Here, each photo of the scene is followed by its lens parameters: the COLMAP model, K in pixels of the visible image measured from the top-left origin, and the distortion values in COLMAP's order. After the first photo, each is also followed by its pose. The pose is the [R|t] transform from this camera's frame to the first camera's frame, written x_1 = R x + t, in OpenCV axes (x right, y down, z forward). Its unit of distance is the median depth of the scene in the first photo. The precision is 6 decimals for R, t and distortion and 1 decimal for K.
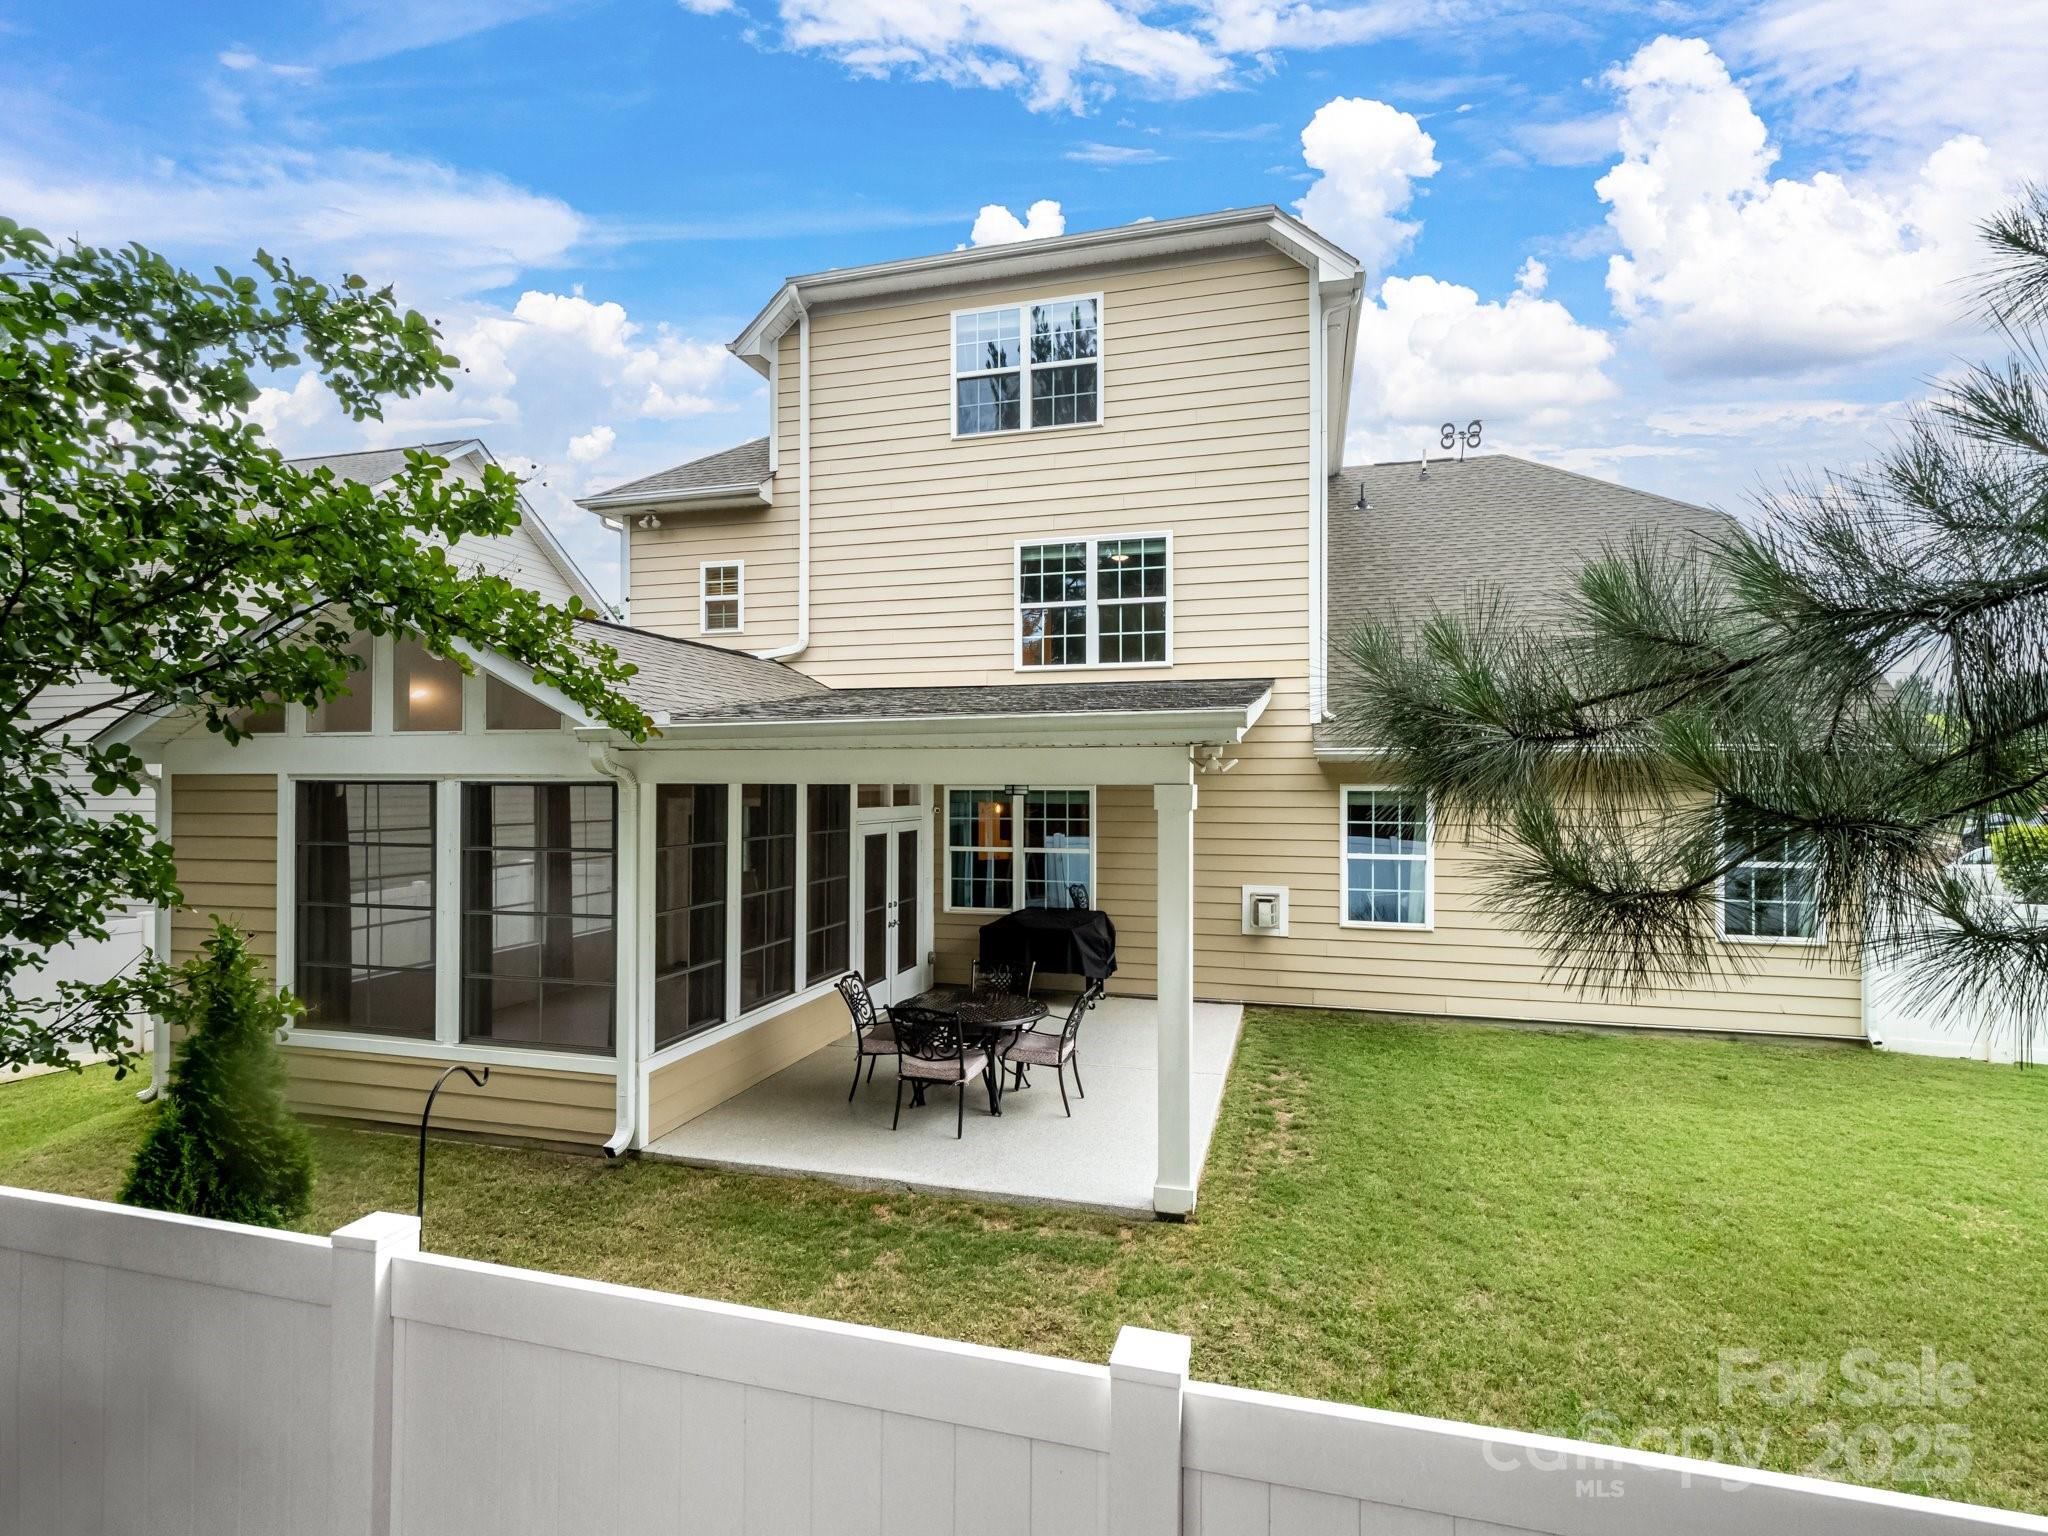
lens RADIAL K [[1055.4, 0, 1000.5], [0, 1055.4, 780.3], [0, 0, 1]] dist [-0.000215, -0.002087]
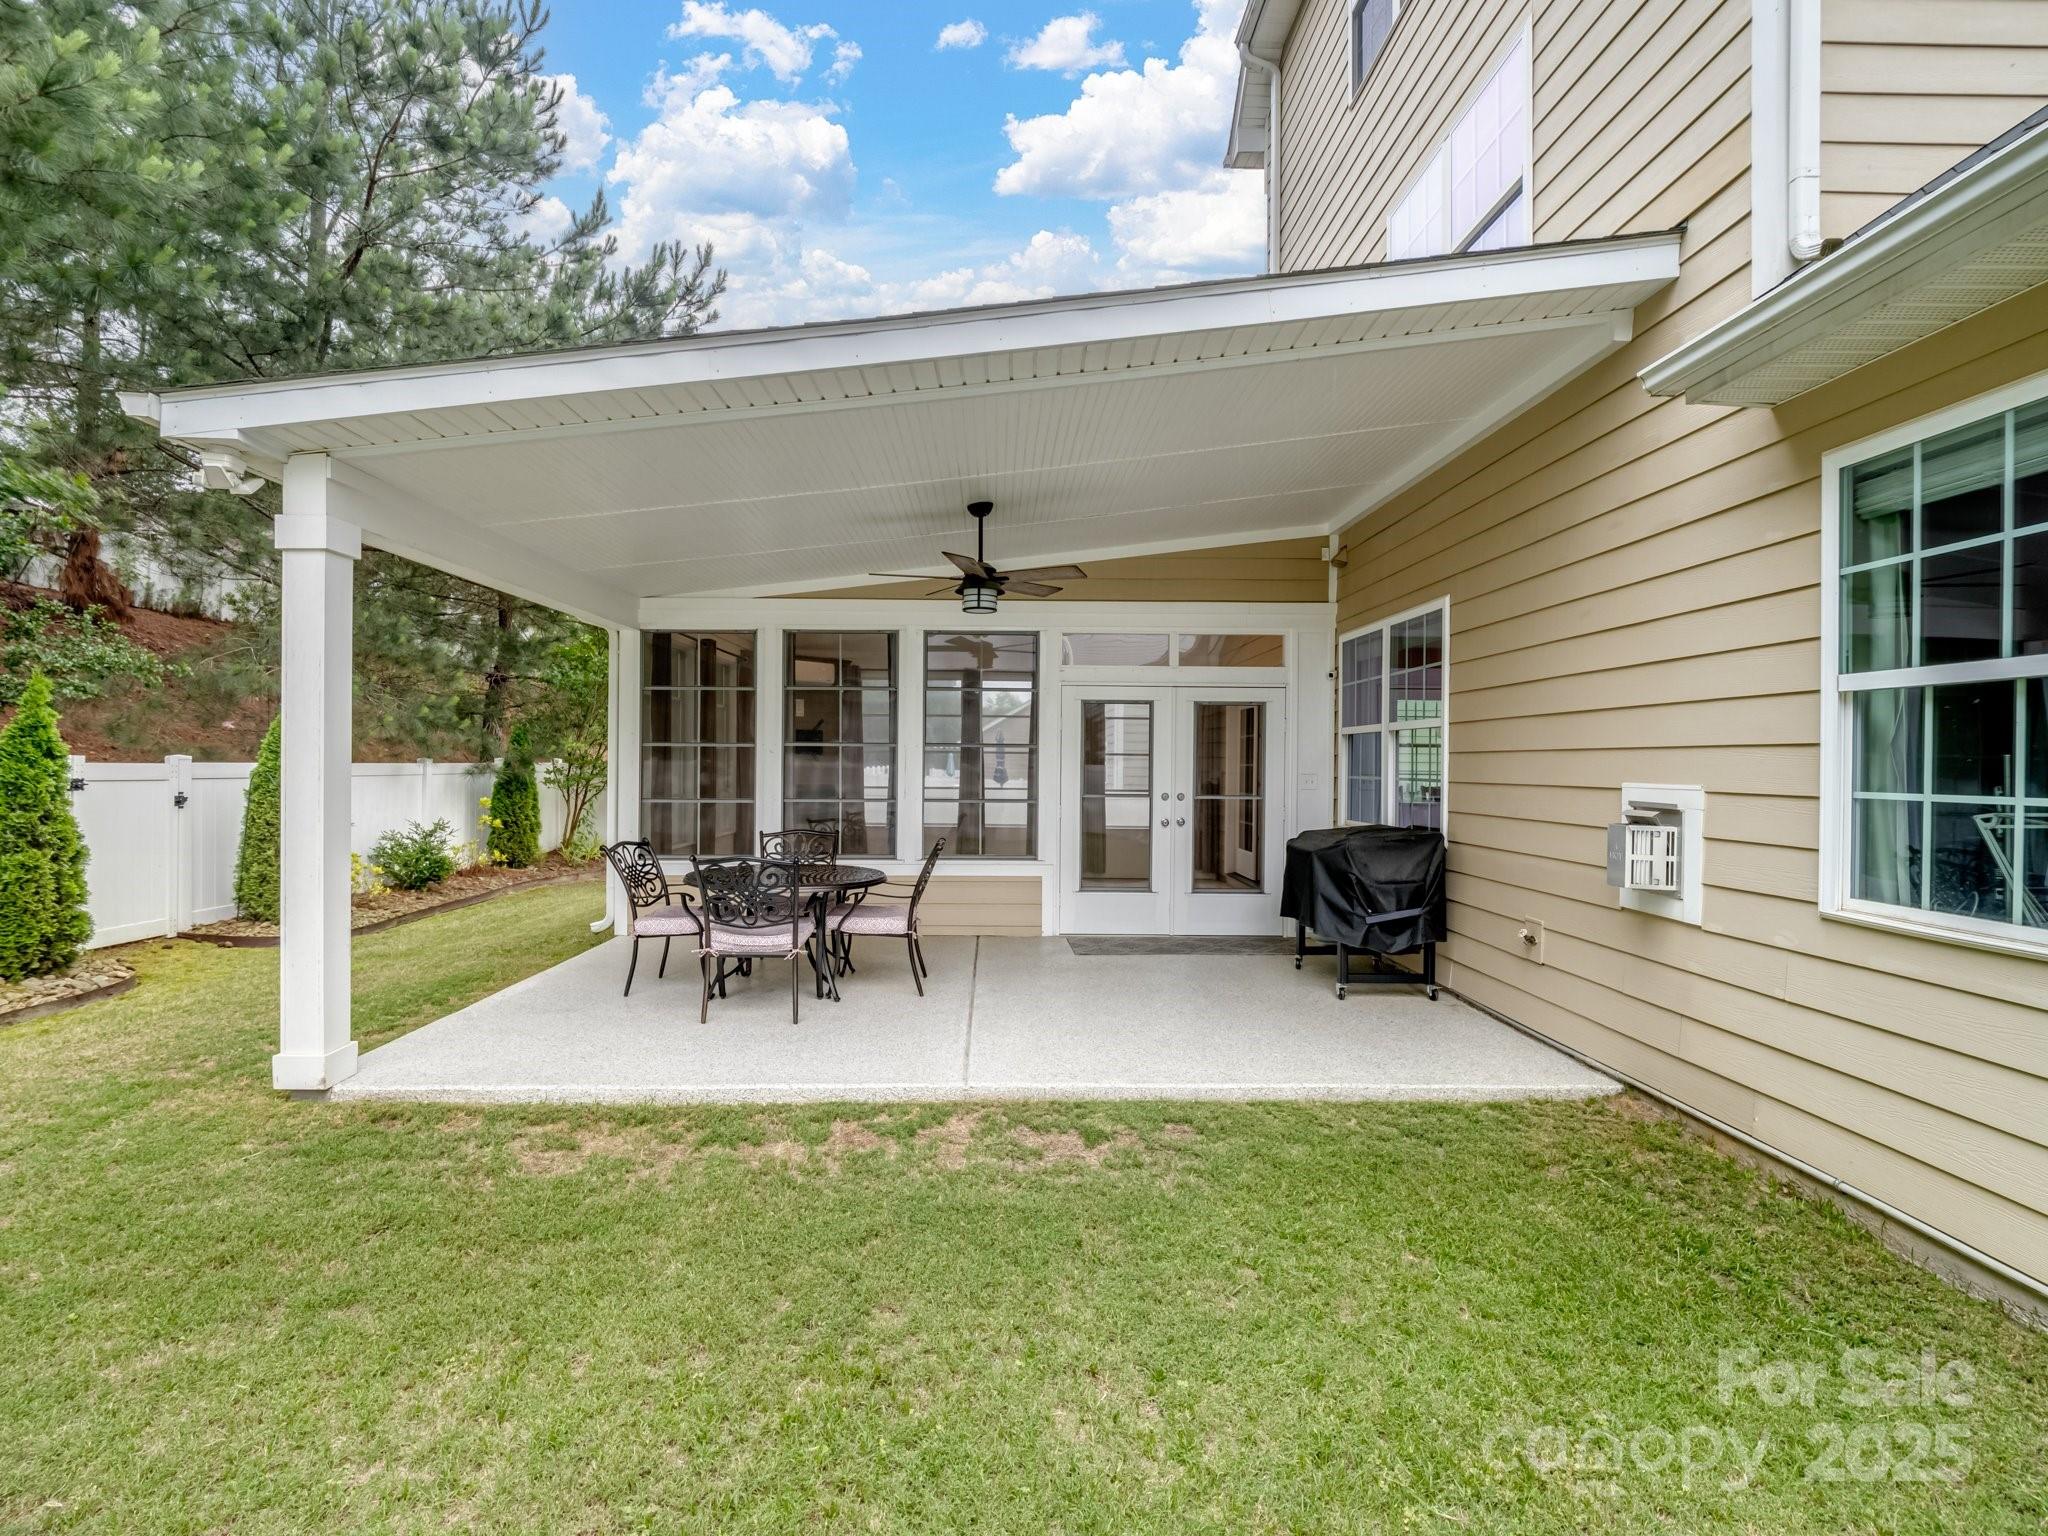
lens RADIAL K [[990.7, 0, 1012.0], [0, 990.7, 767.1], [0, 0, 1]] dist [-0.003631, -0.001133]
pose [[0.301373, 0.002857, -0.953502, 0.517310], [-0.000633, 0.999996, 0.002796, 0.093296], [0.953506, -0.000239, 0.301374, 0.674129]]
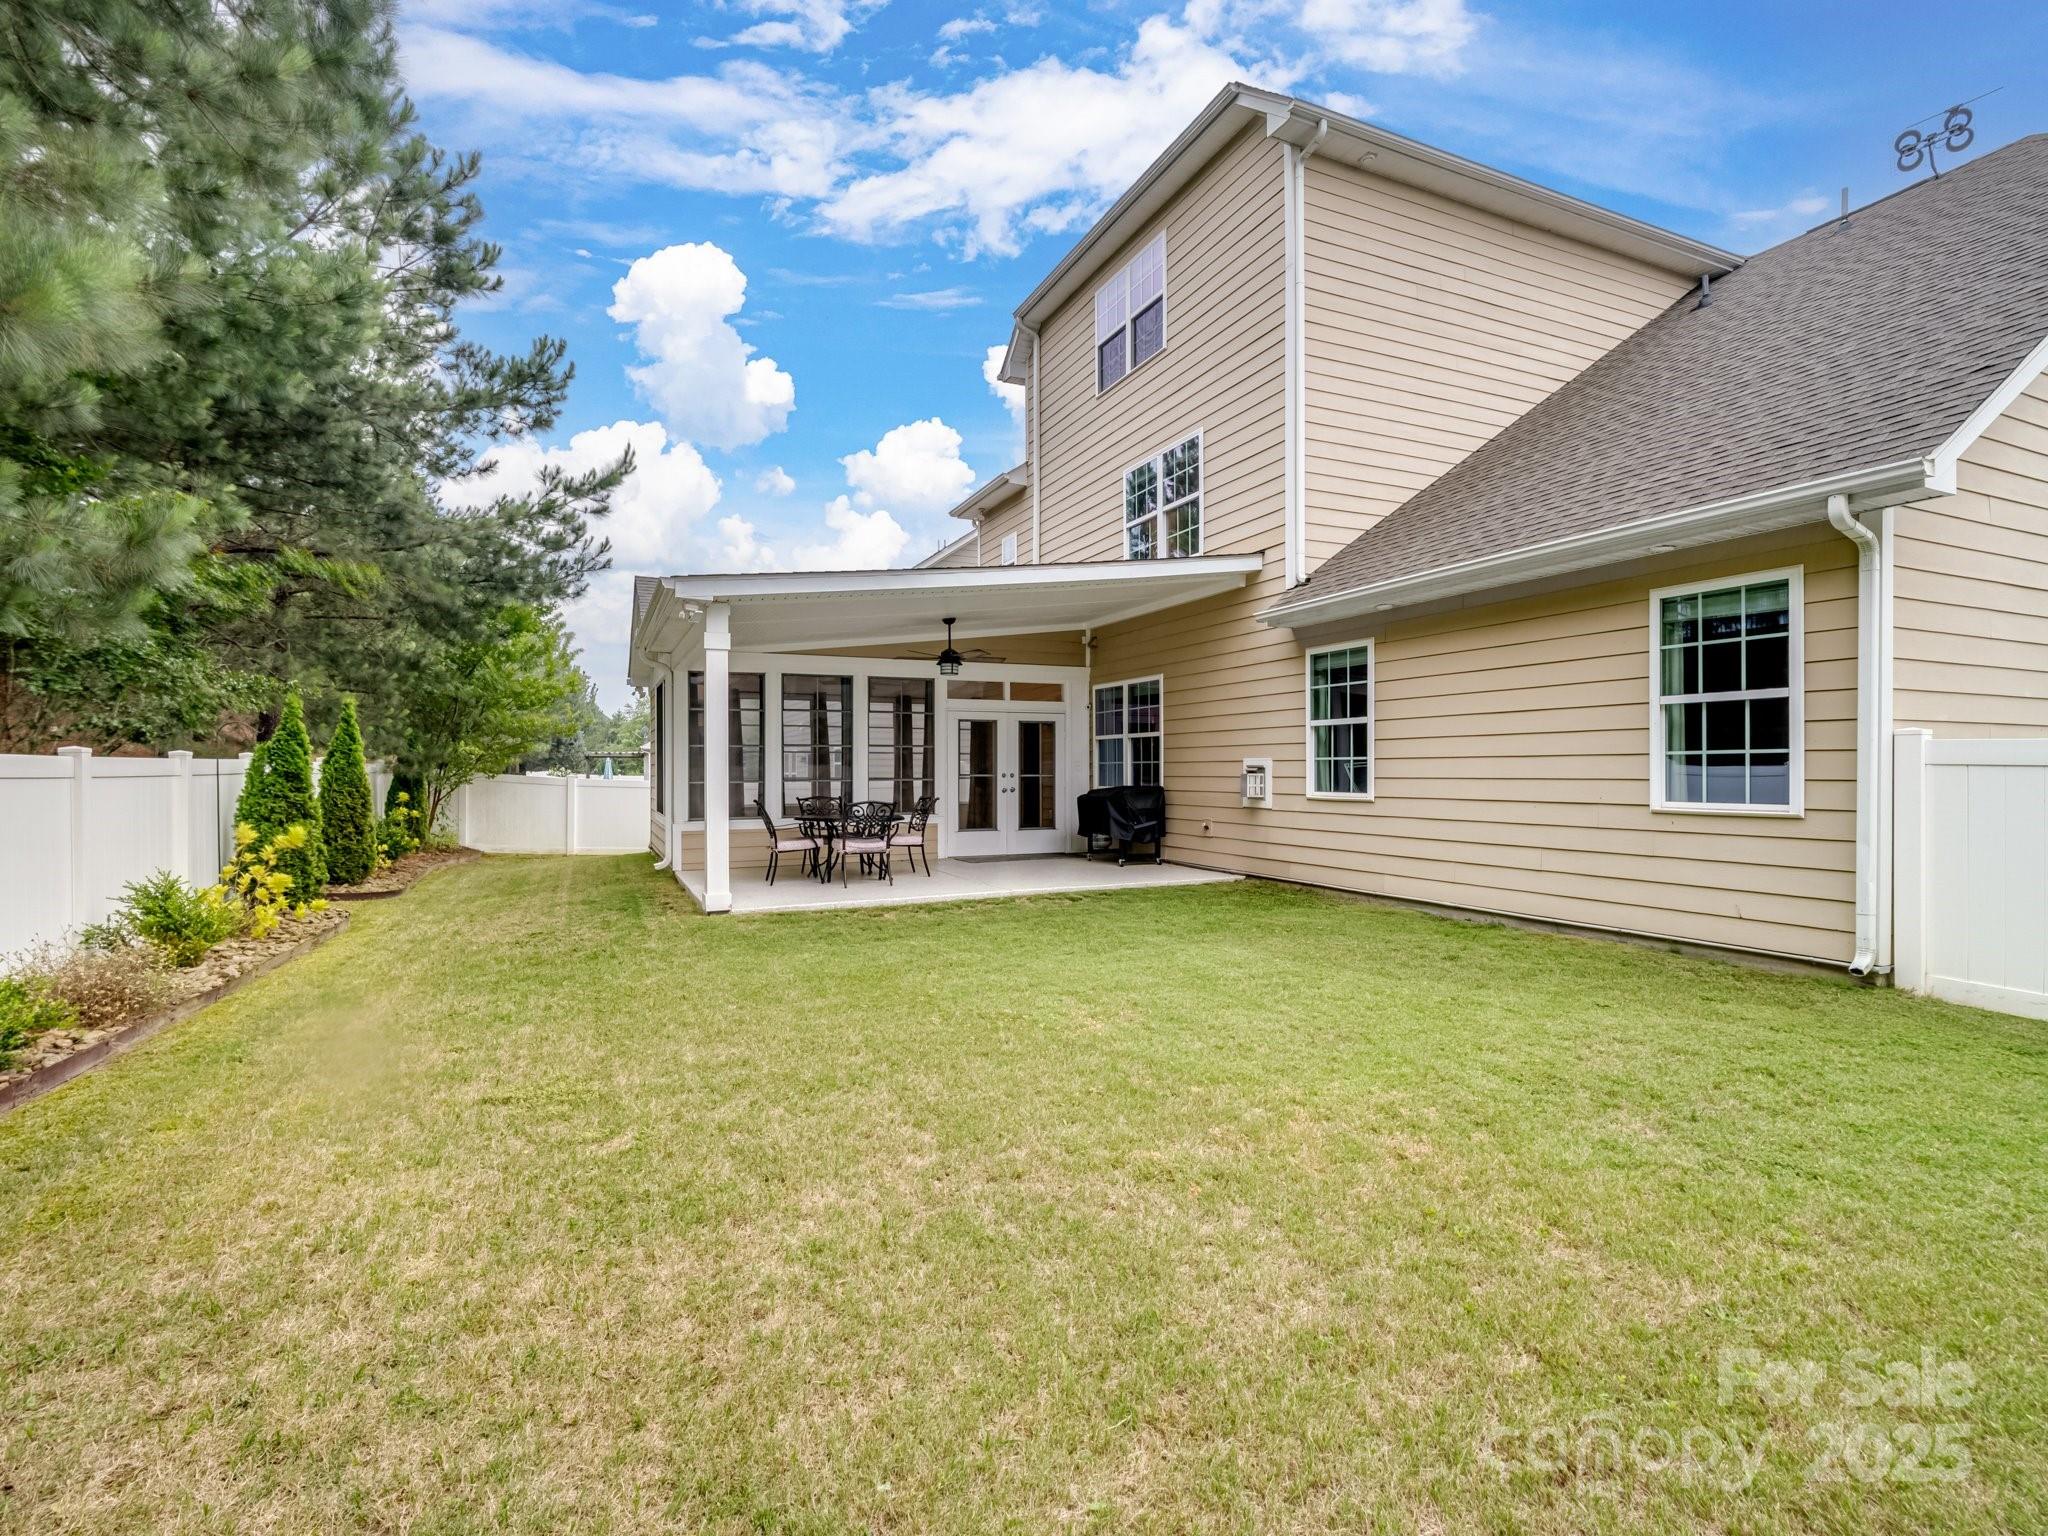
lens RADIAL K [[990.7, 0, 1012.0], [0, 990.7, 767.1], [0, 0, 1]] dist [-0.003631, -0.001133]
pose [[0.644323, -0.007145, -0.764720, 0.819421], [0.006741, 0.999971, -0.003663, 0.110410], [0.764724, -0.002795, 0.644352, 0.217012]]
